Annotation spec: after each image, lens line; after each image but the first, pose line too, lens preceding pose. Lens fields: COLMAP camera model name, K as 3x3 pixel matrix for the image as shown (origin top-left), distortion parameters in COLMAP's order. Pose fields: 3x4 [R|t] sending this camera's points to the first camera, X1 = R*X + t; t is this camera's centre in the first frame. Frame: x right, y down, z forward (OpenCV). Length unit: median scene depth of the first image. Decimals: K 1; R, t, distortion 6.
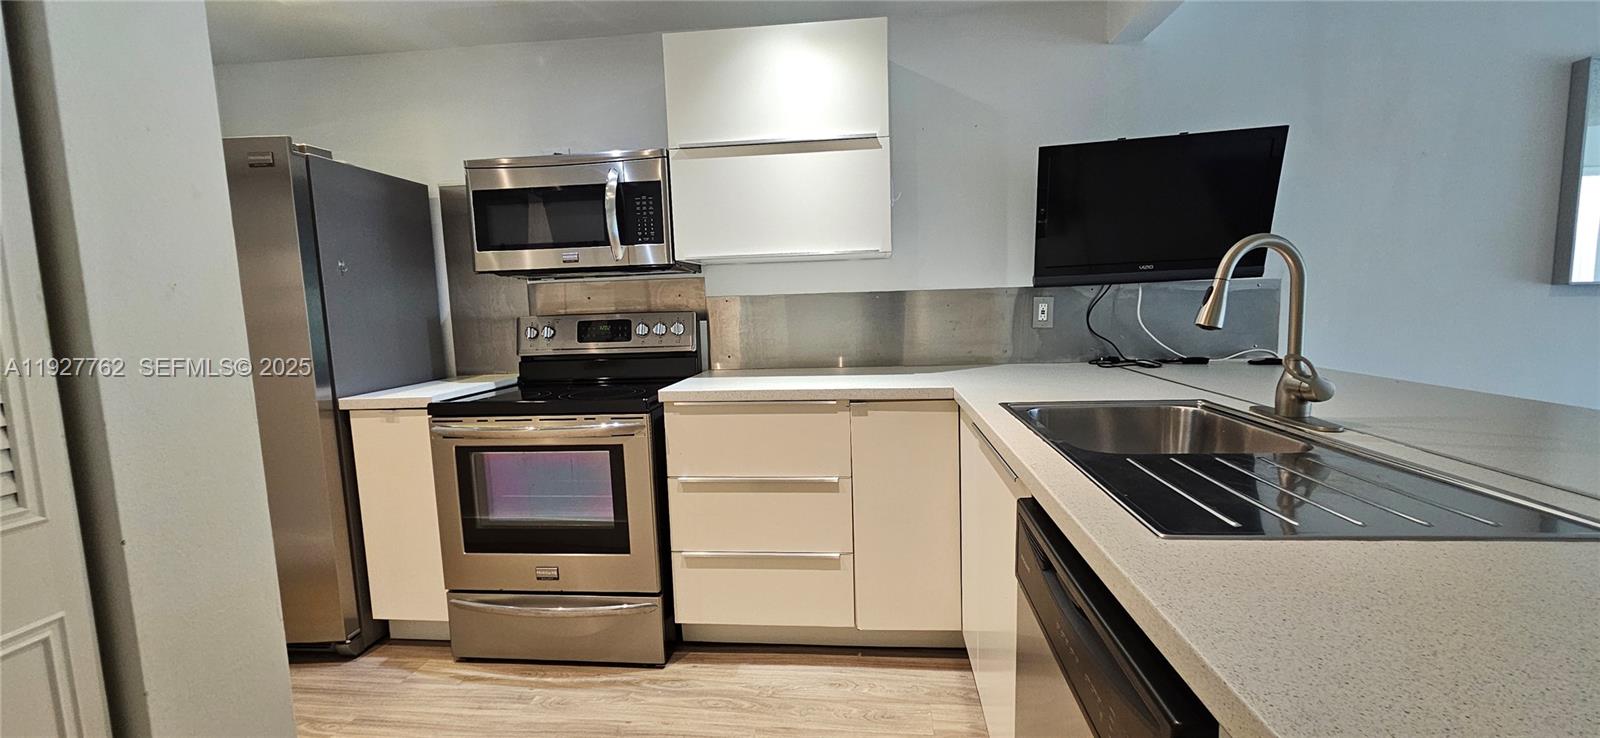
lens RADIAL K [[663.2, 0, 805.5], [0, 663.2, 374.5], [0, 0, 1]] dist [-0.001949, 0.000303]
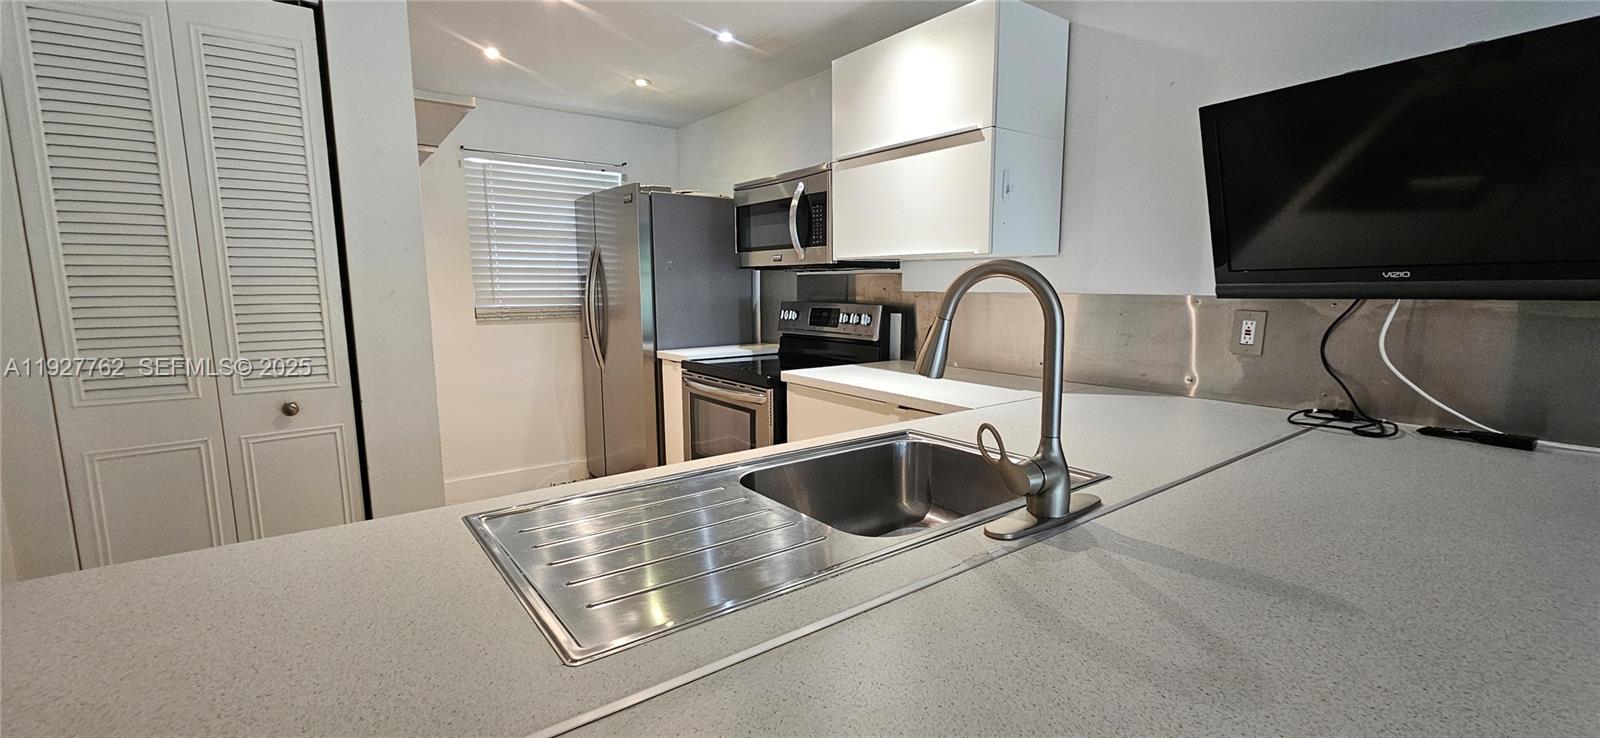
lens RADIAL K [[664.6, 0, 802.0], [0, 664.6, 375.5], [0, 0, 1]] dist [-0.001455, -0.000001]
pose [[0.679777, 0.130867, -0.721649, 0.614736], [-0.097198, 0.991348, 0.088217, -0.071735], [0.726950, 0.010175, 0.686615, 0.178718]]
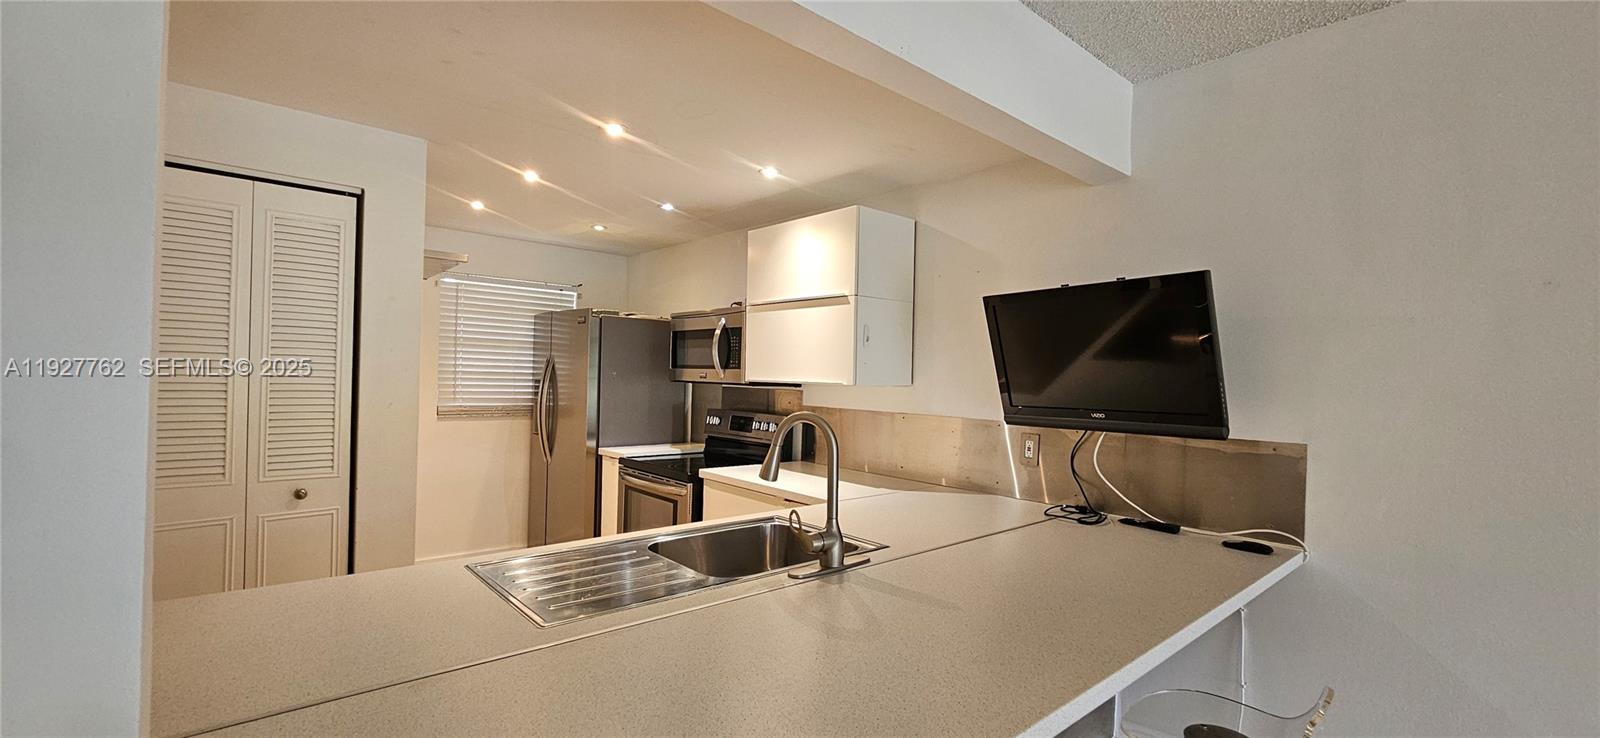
lens RADIAL K [[663.2, 0, 805.5], [0, 663.2, 374.5], [0, 0, 1]] dist [-0.001949, 0.000303]
pose [[0.736243, 0.050350, -0.674842, 0.865467], [-0.122431, 0.990682, -0.059656, -0.116205], [0.665550, 0.126543, 0.735547, 0.027710]]
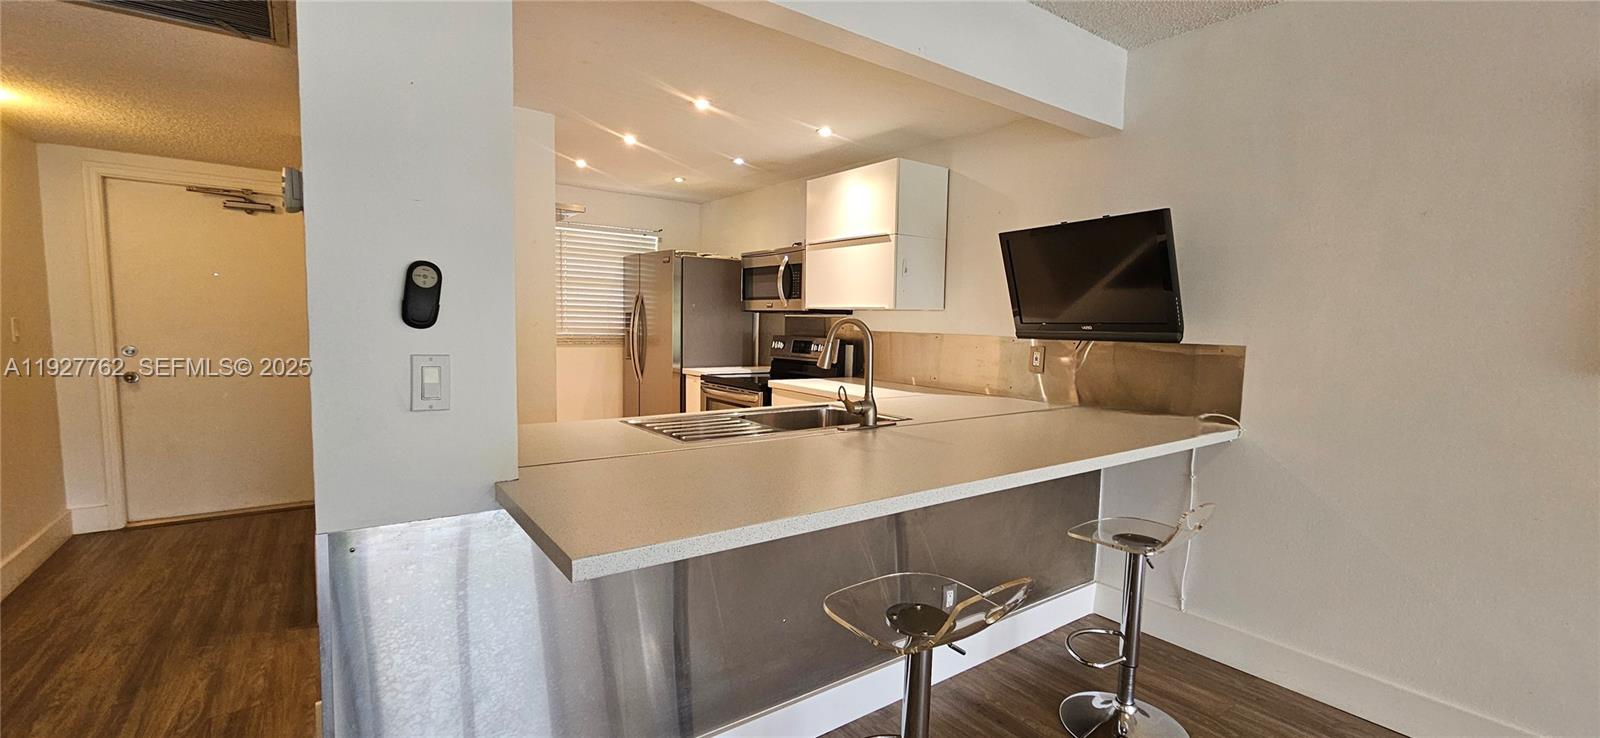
lens RADIAL K [[663.2, 0, 805.5], [0, 663.2, 374.5], [0, 0, 1]] dist [-0.001949, 0.000303]
pose [[0.675202, 0.107367, -0.729777, 1.074306], [-0.122755, 0.991909, 0.032358, -0.058514], [0.727347, 0.067735, 0.682919, -0.162713]]
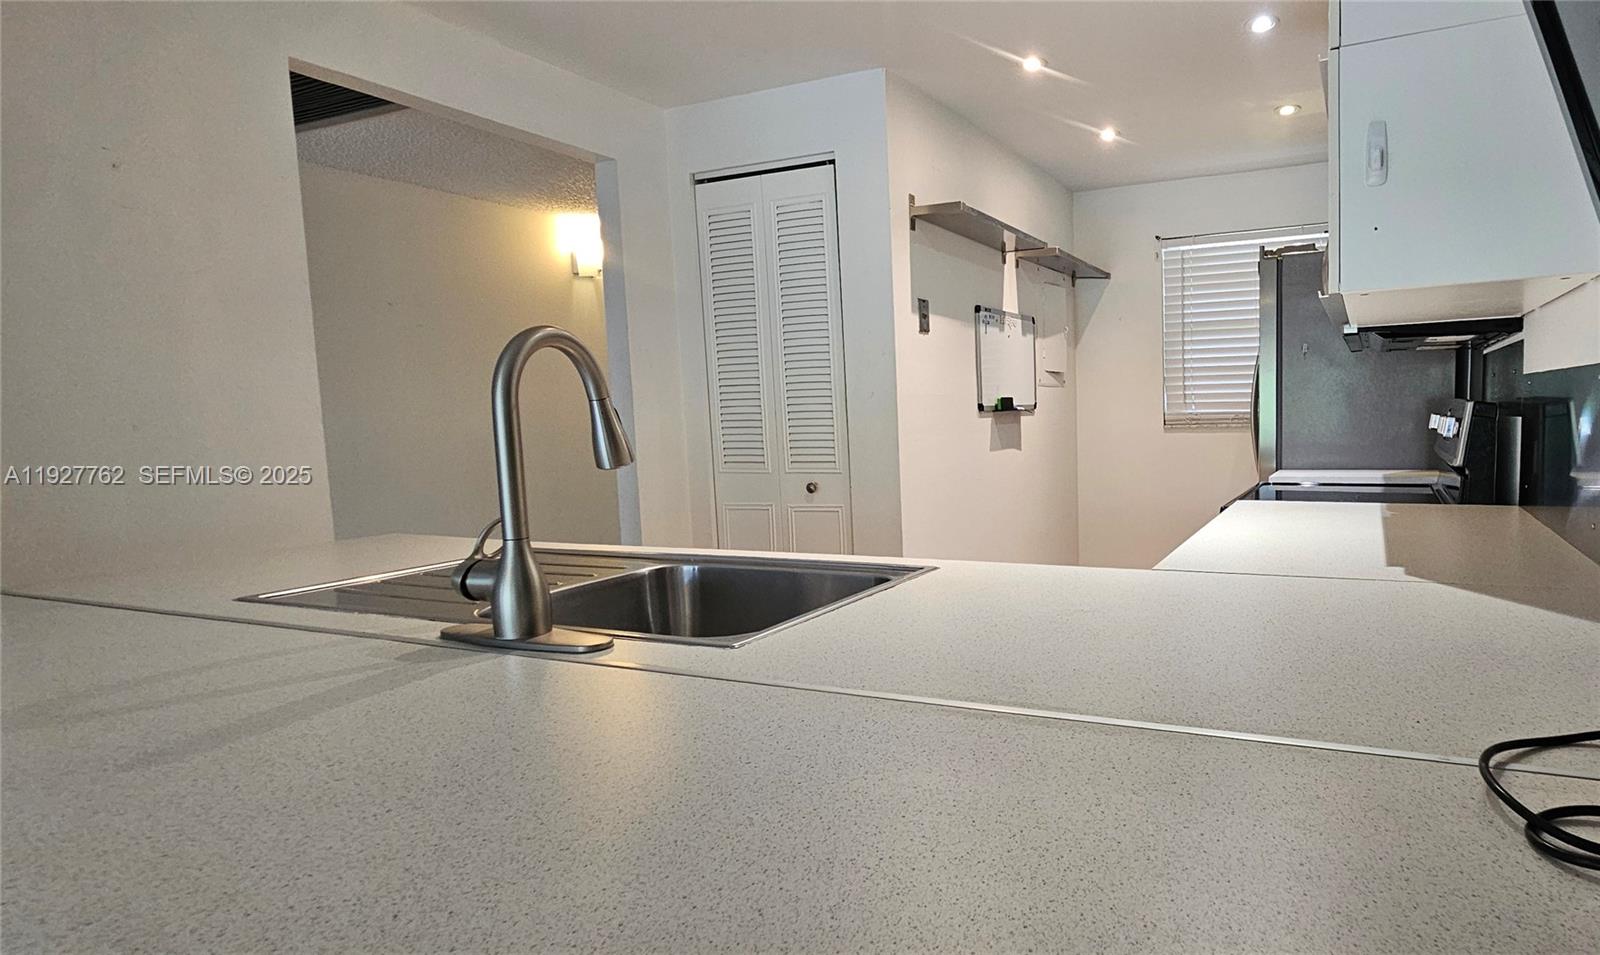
lens RADIAL K [[868.2, 0, 1041.8], [0, 868.2, 482.7], [0, 0, 1]] dist [0.002967, 0.000341]
pose [[-0.248446, 0.123732, -0.960711, 0.793050], [-0.072000, 0.986705, 0.145700, -0.123355], [0.965966, 0.105370, -0.236234, 0.913915]]
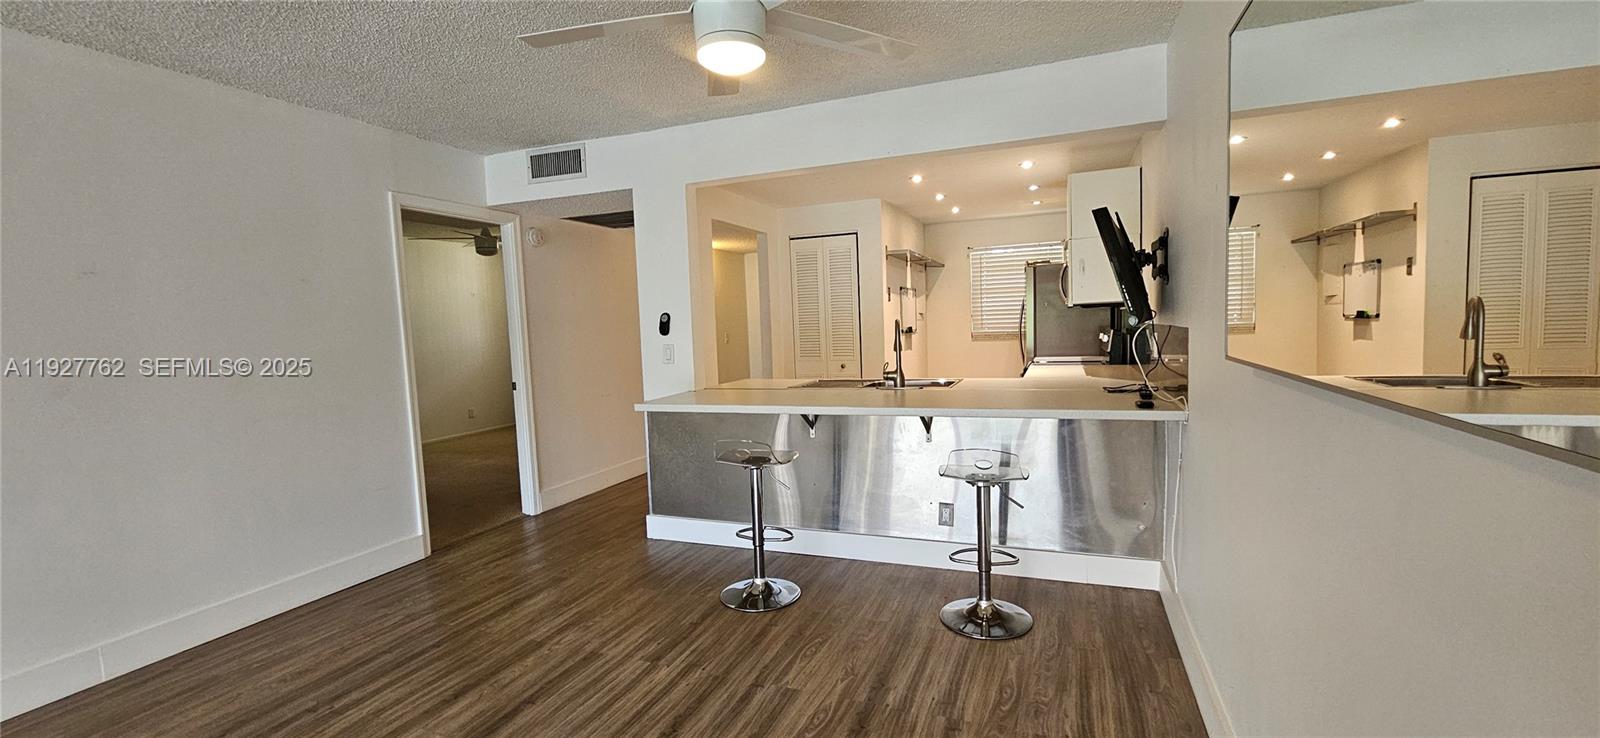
lens RADIAL K [[664.6, 0, 802.0], [0, 664.6, 375.5], [0, 0, 1]] dist [-0.001455, -0.000001]
pose [[-0.258767, 0.118466, -0.958648, 1.967566], [-0.059598, 0.988602, 0.138255, -0.190457], [0.964099, 0.092910, -0.248757, 0.733822]]
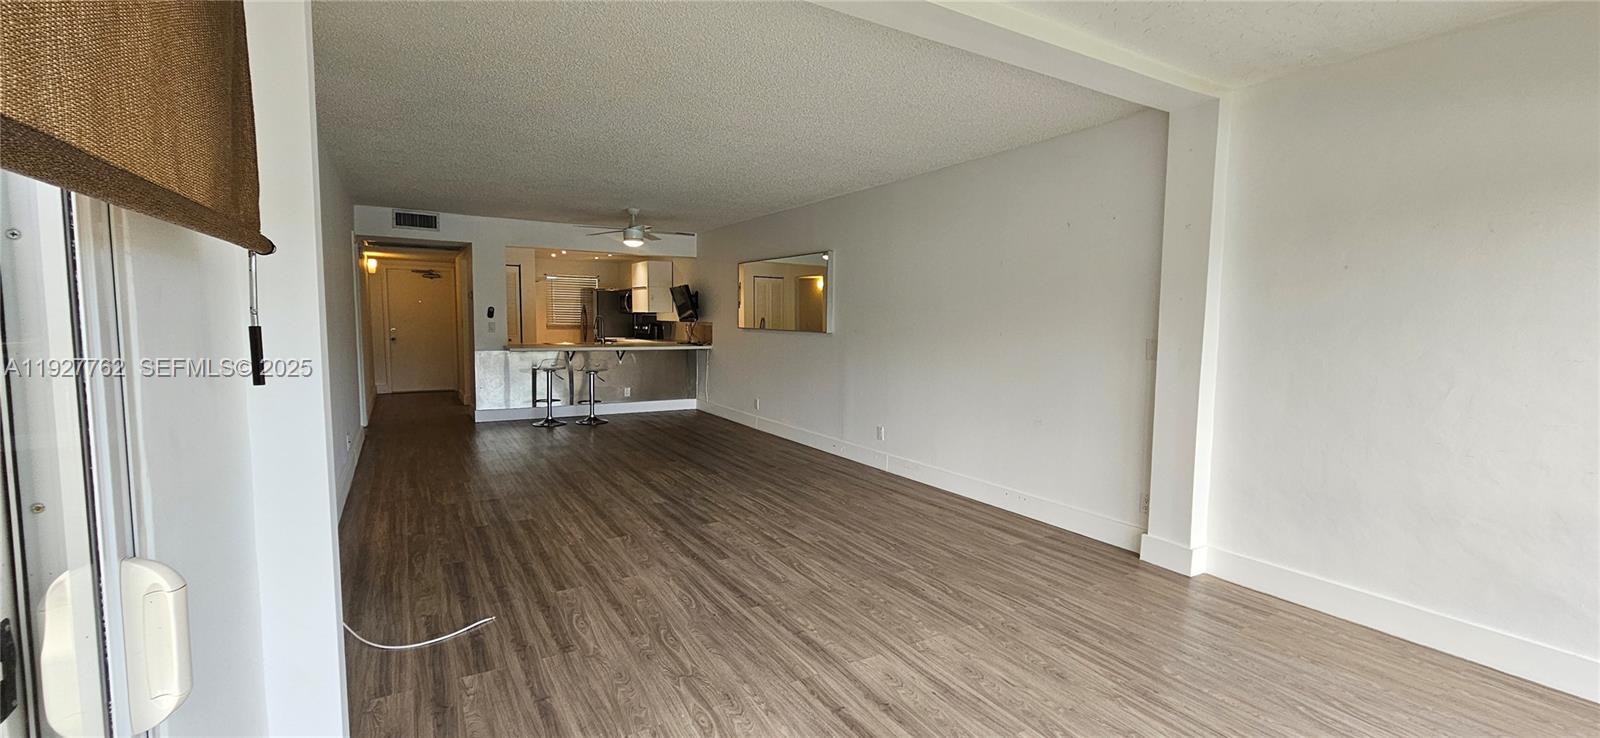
lens RADIAL K [[663.2, 0, 805.5], [0, 663.2, 374.5], [0, 0, 1]] dist [-0.001949, 0.000303]
pose [[0.606044, 0.107007, -0.788201, 4.096440], [-0.116801, 0.992140, 0.044886, -0.091213], [0.786809, 0.064860, 0.613779, -0.810238]]
